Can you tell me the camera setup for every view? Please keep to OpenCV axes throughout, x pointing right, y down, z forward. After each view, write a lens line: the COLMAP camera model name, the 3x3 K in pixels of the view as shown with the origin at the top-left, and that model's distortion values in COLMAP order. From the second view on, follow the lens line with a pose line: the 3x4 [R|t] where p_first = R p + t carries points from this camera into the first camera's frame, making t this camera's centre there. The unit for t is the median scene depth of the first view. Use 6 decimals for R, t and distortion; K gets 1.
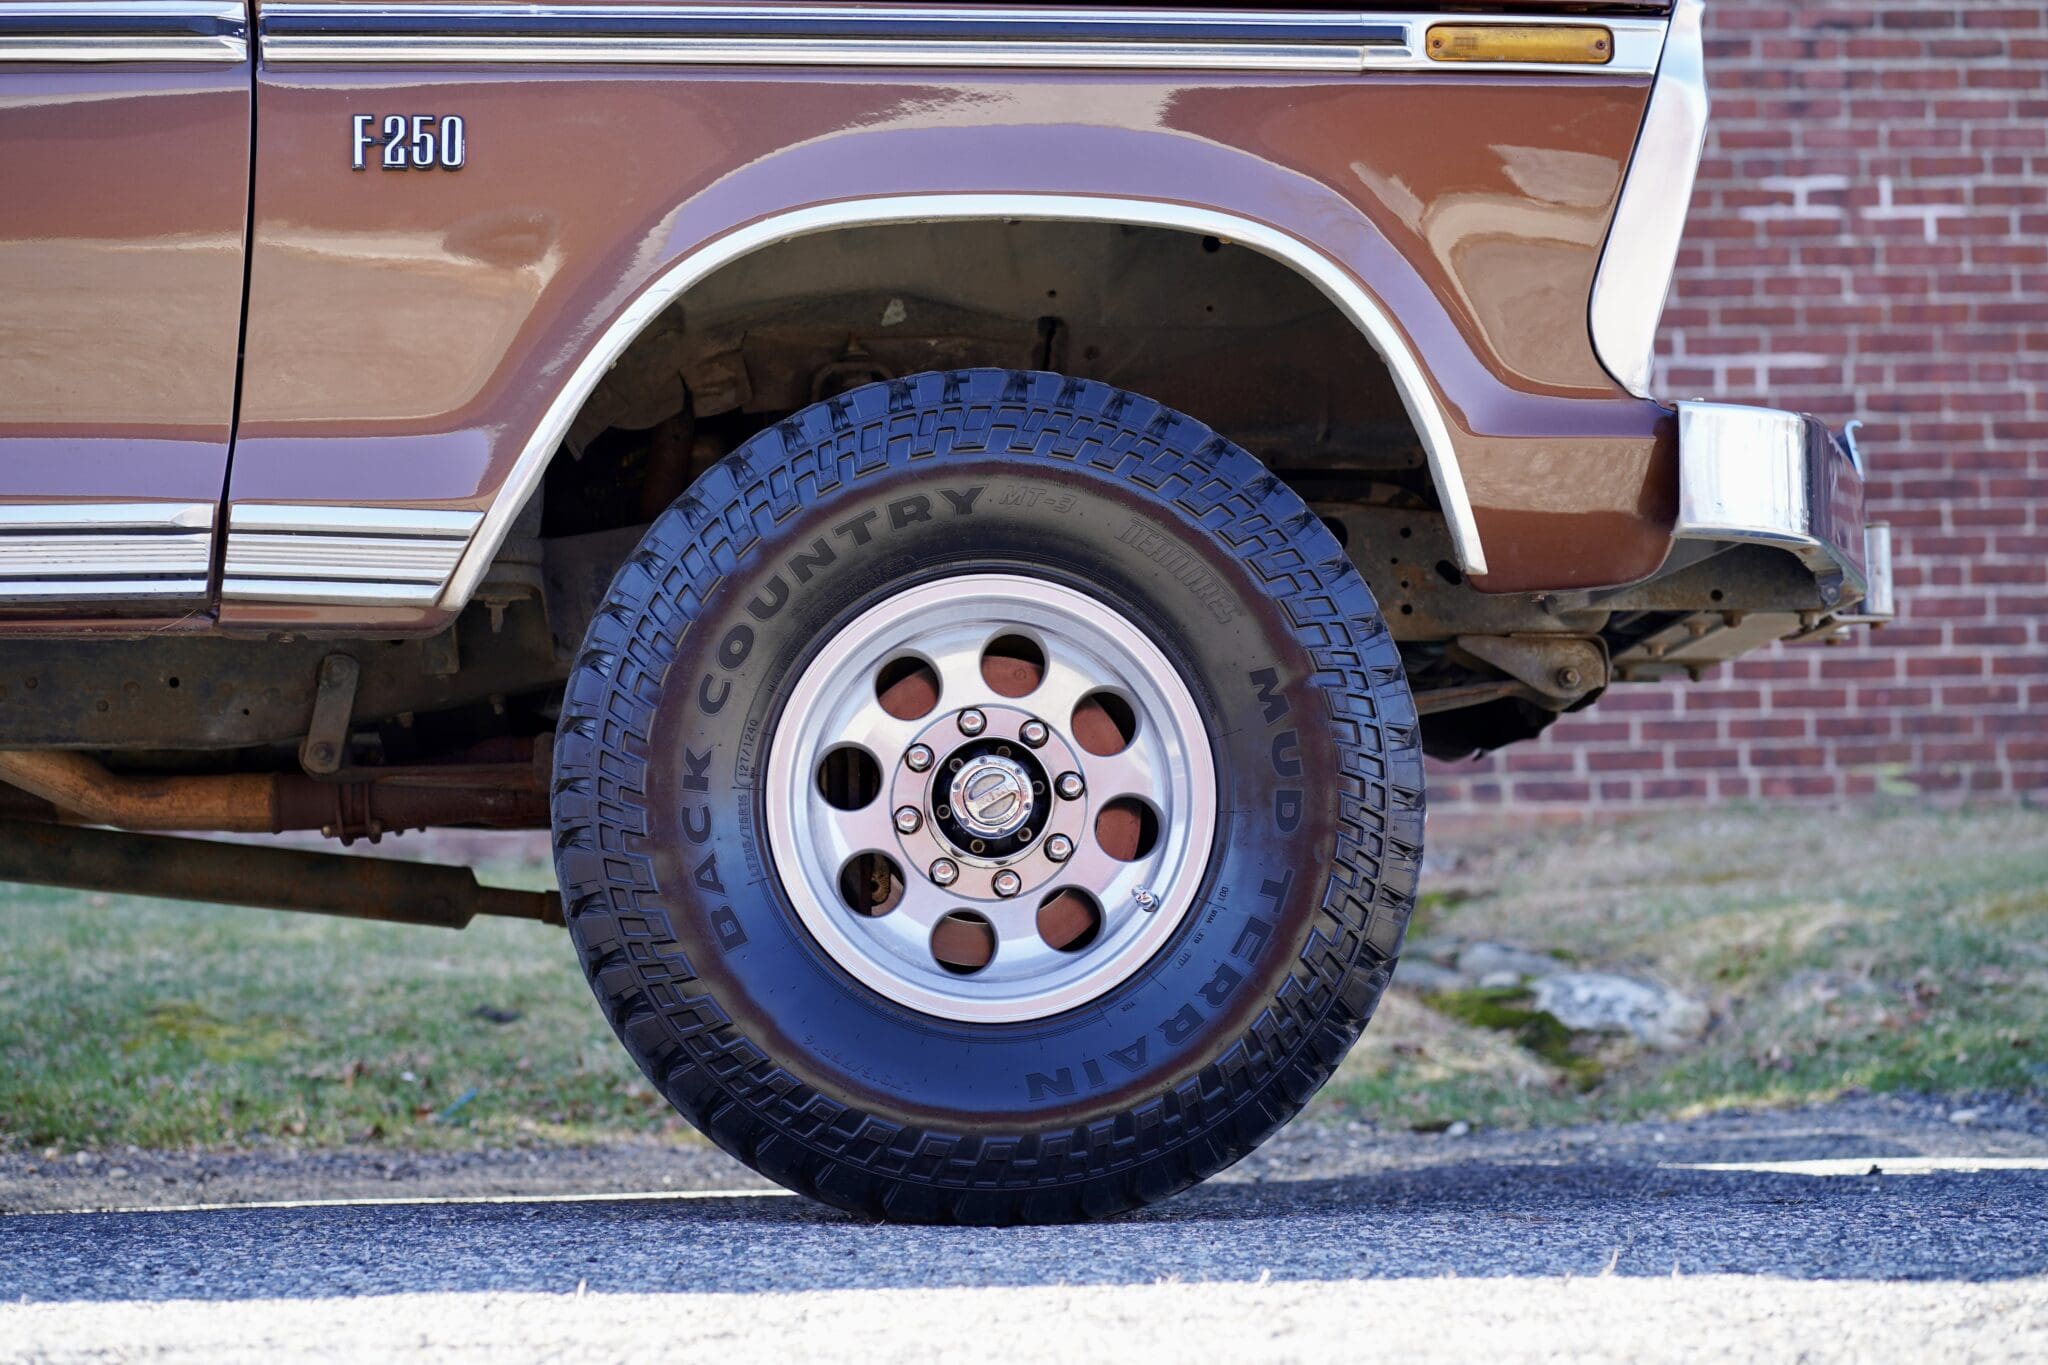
lens RADIAL K [[4888.0, 0, 1024.0], [0, 4888.0, 682.5], [0, 0, 1]] dist [0.151301, -3.185636]
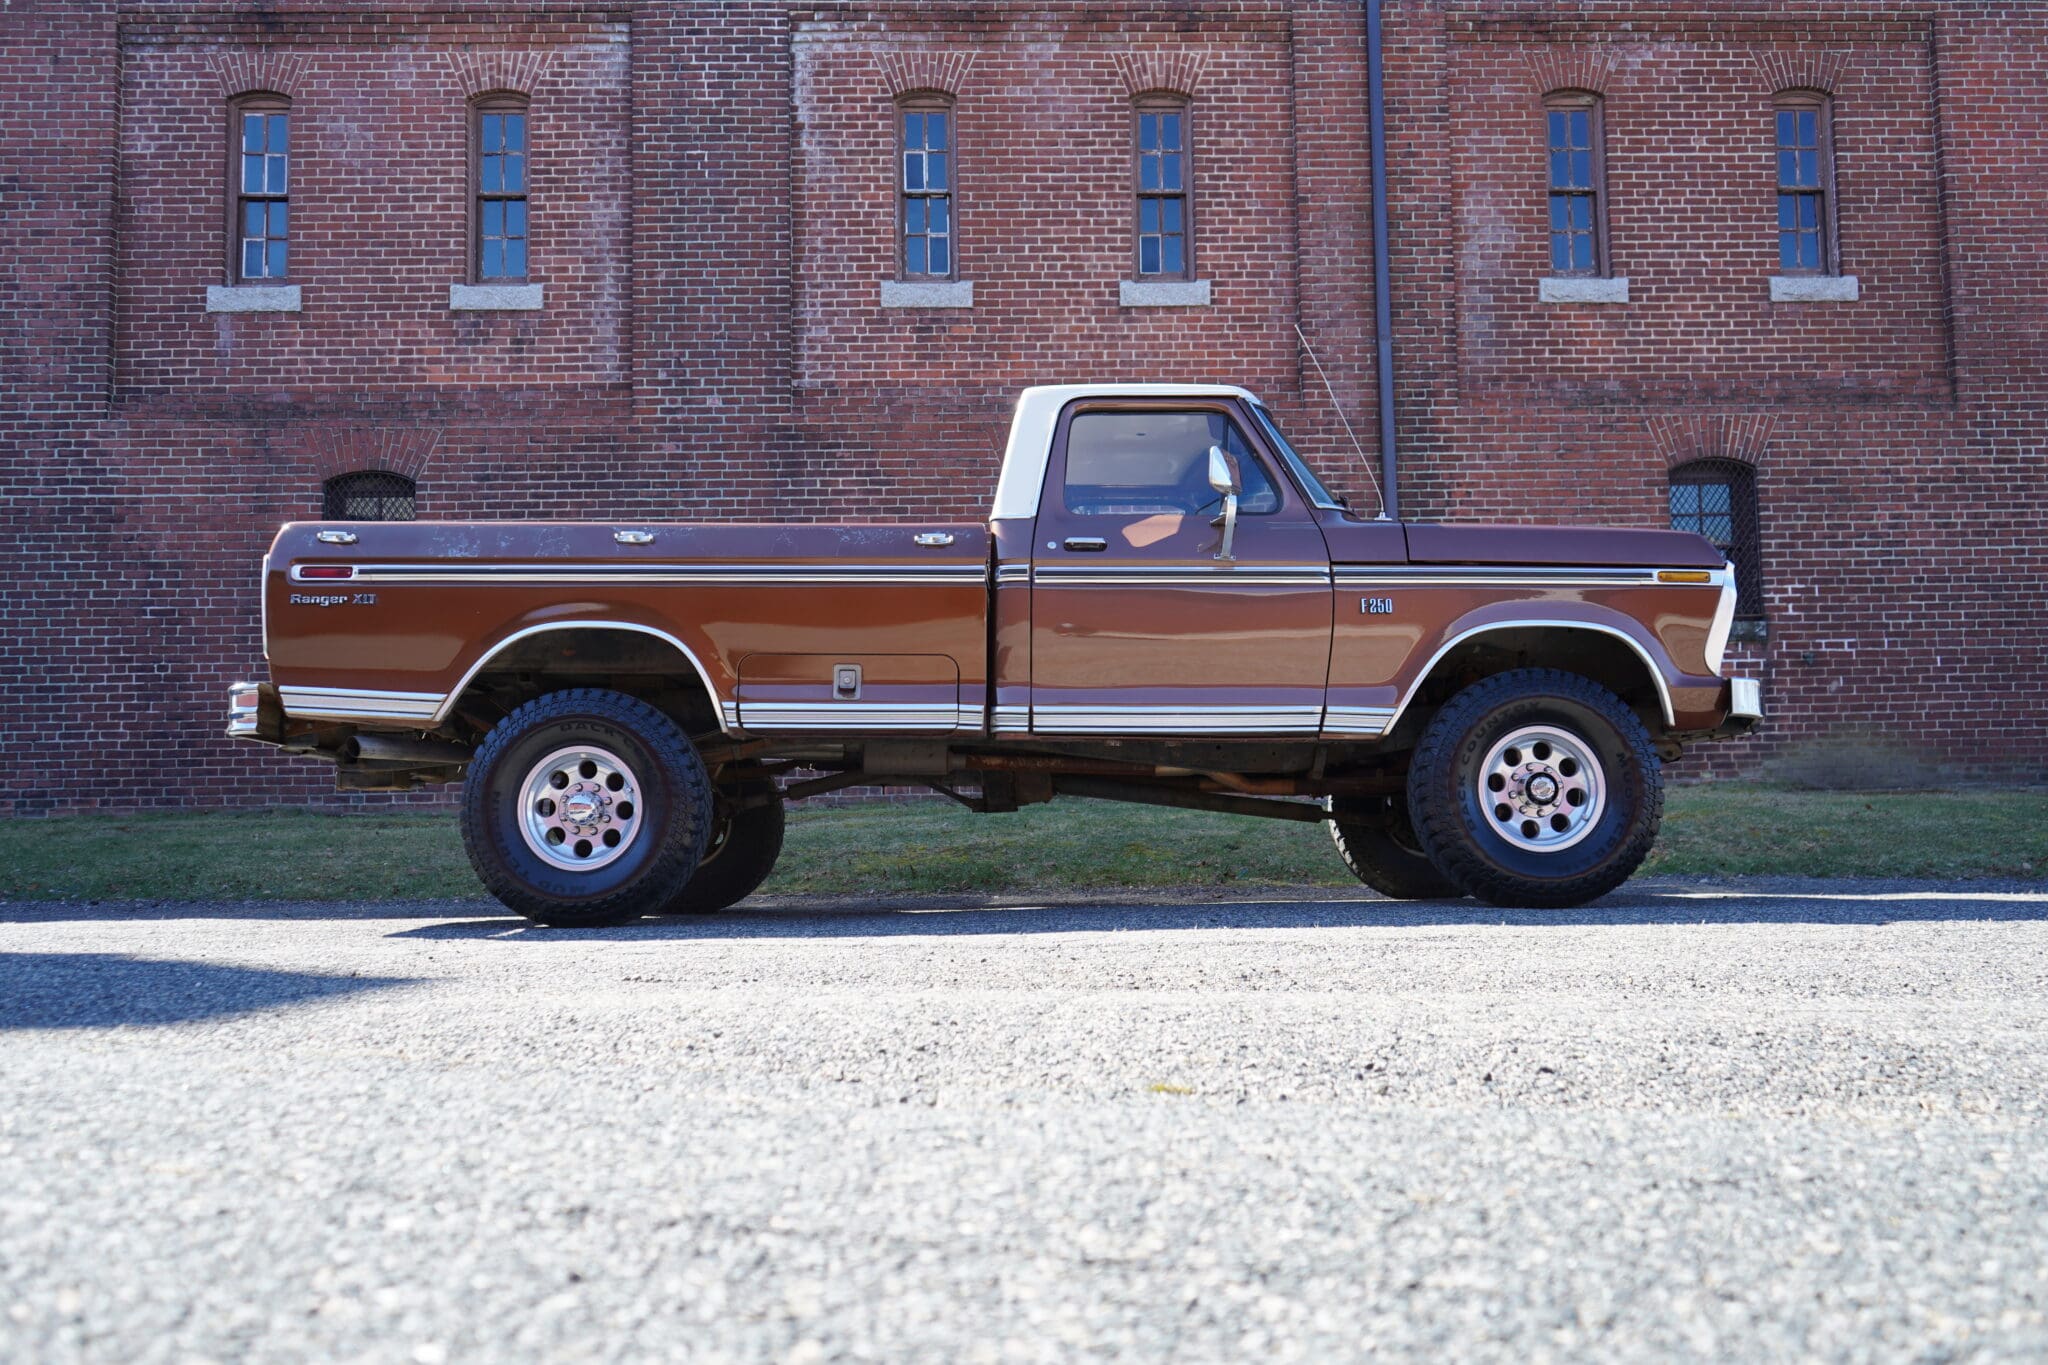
lens RADIAL K [[1629.8, 0, 1017.5], [0, 1629.8, 686.2], [0, 0, 1]] dist [-0.004660, 0.008784]
pose [[0.997097, 0.004150, -0.076031, -0.187474], [-0.006432, 0.999536, -0.029789, -0.008872], [0.075872, 0.030191, 0.996660, -0.136031]]
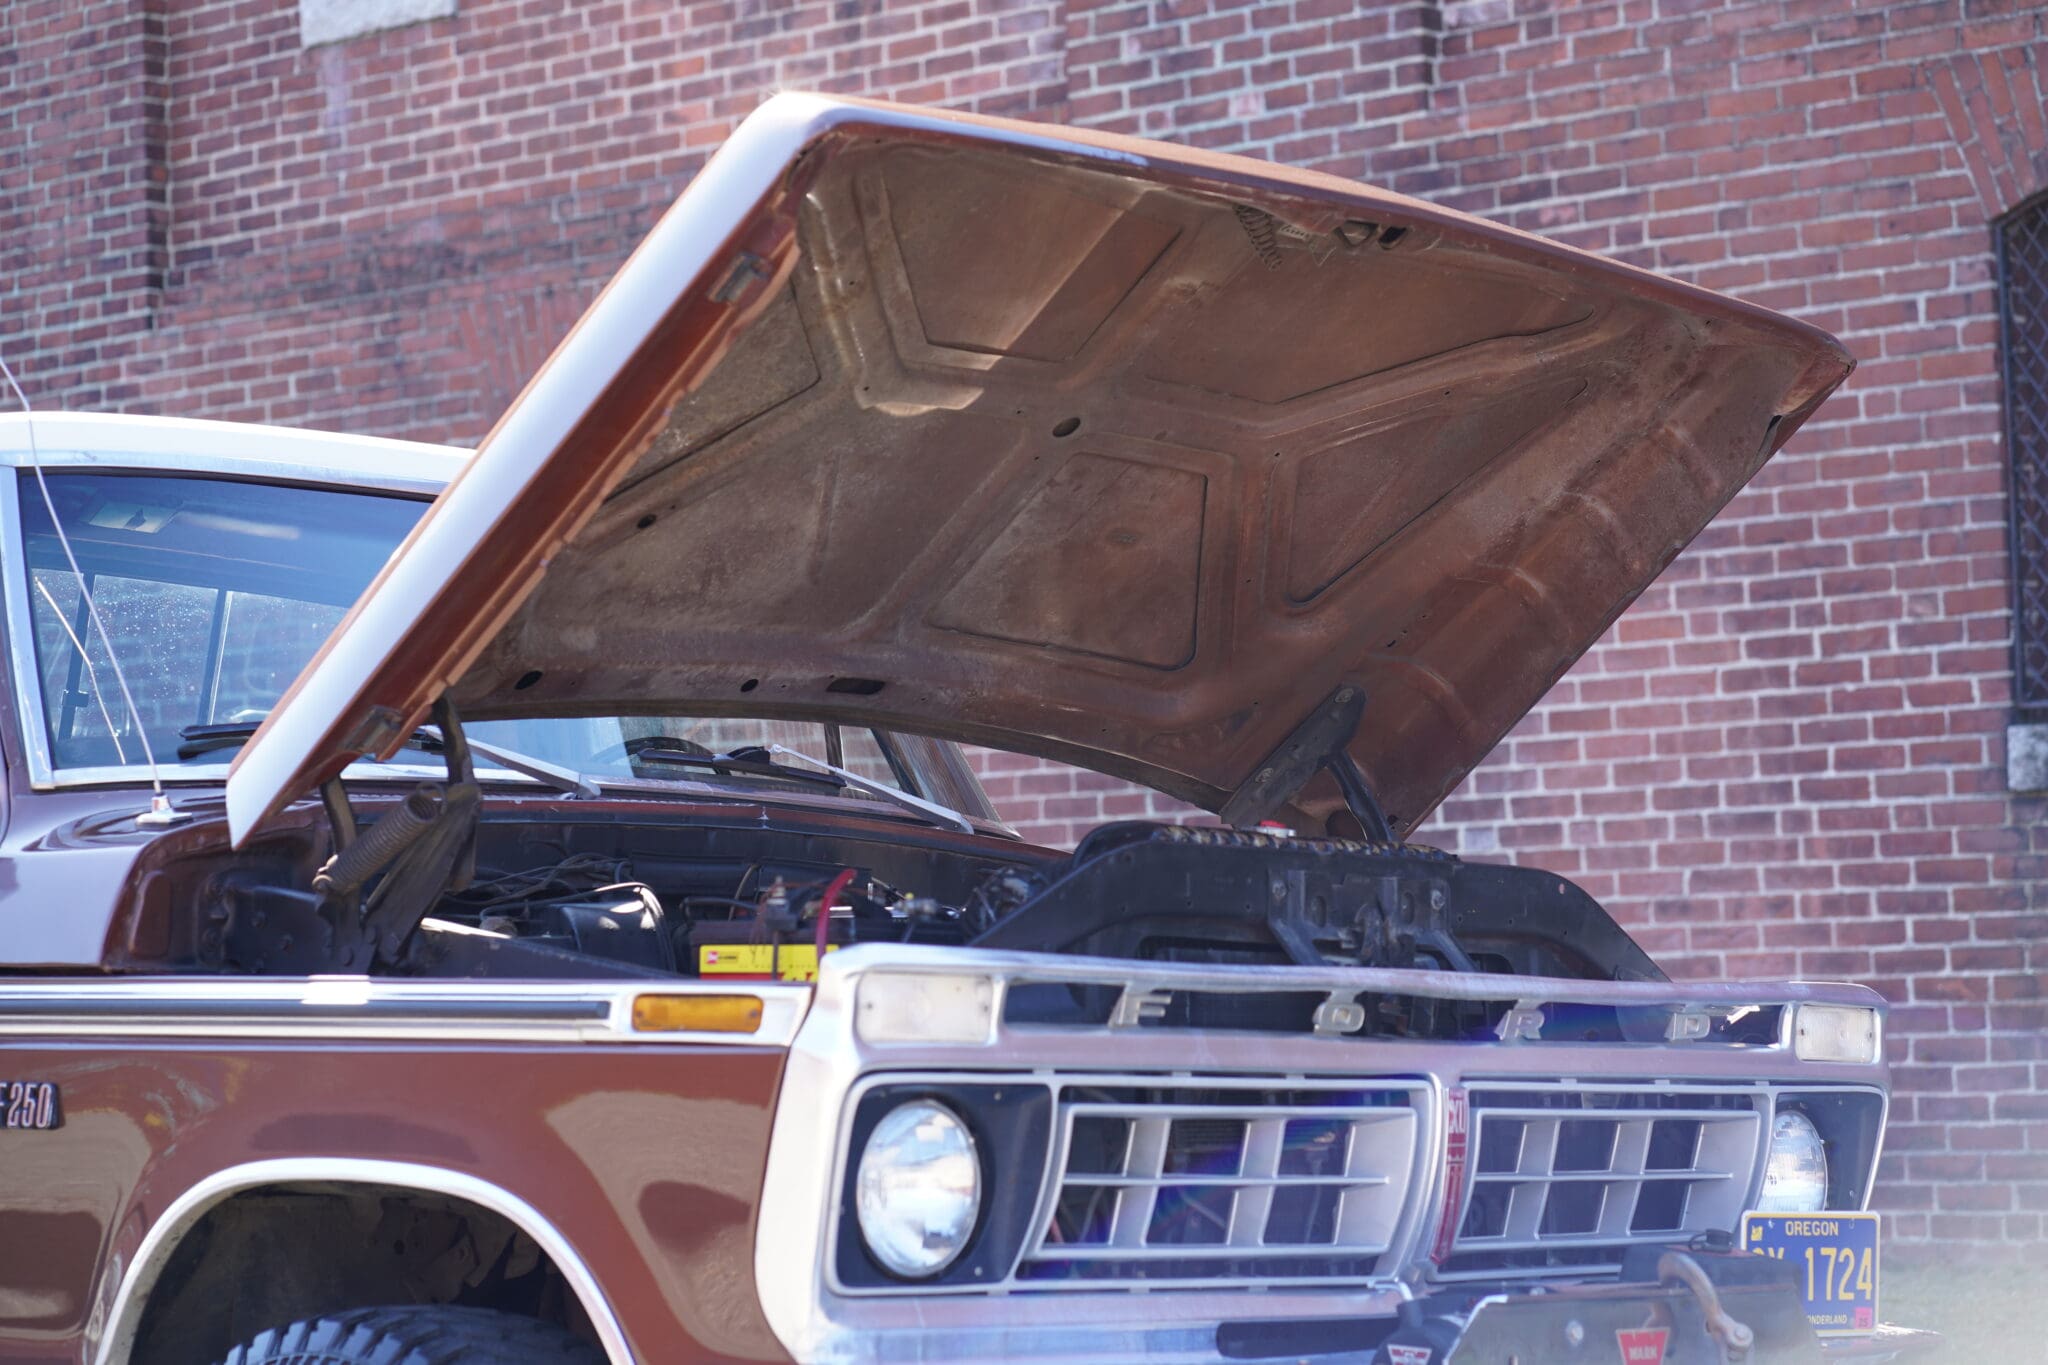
lens RADIAL K [[4837.9, 0, 1024.0], [0, 4837.9, 682.5], [0, 0, 1]] dist [0.181413, -3.290058]
pose [[0.690502, -0.041672, -0.722129, 0.567774], [0.043346, 0.998929, -0.016197, -0.115932], [0.722030, -0.020117, 0.691569, 0.227332]]
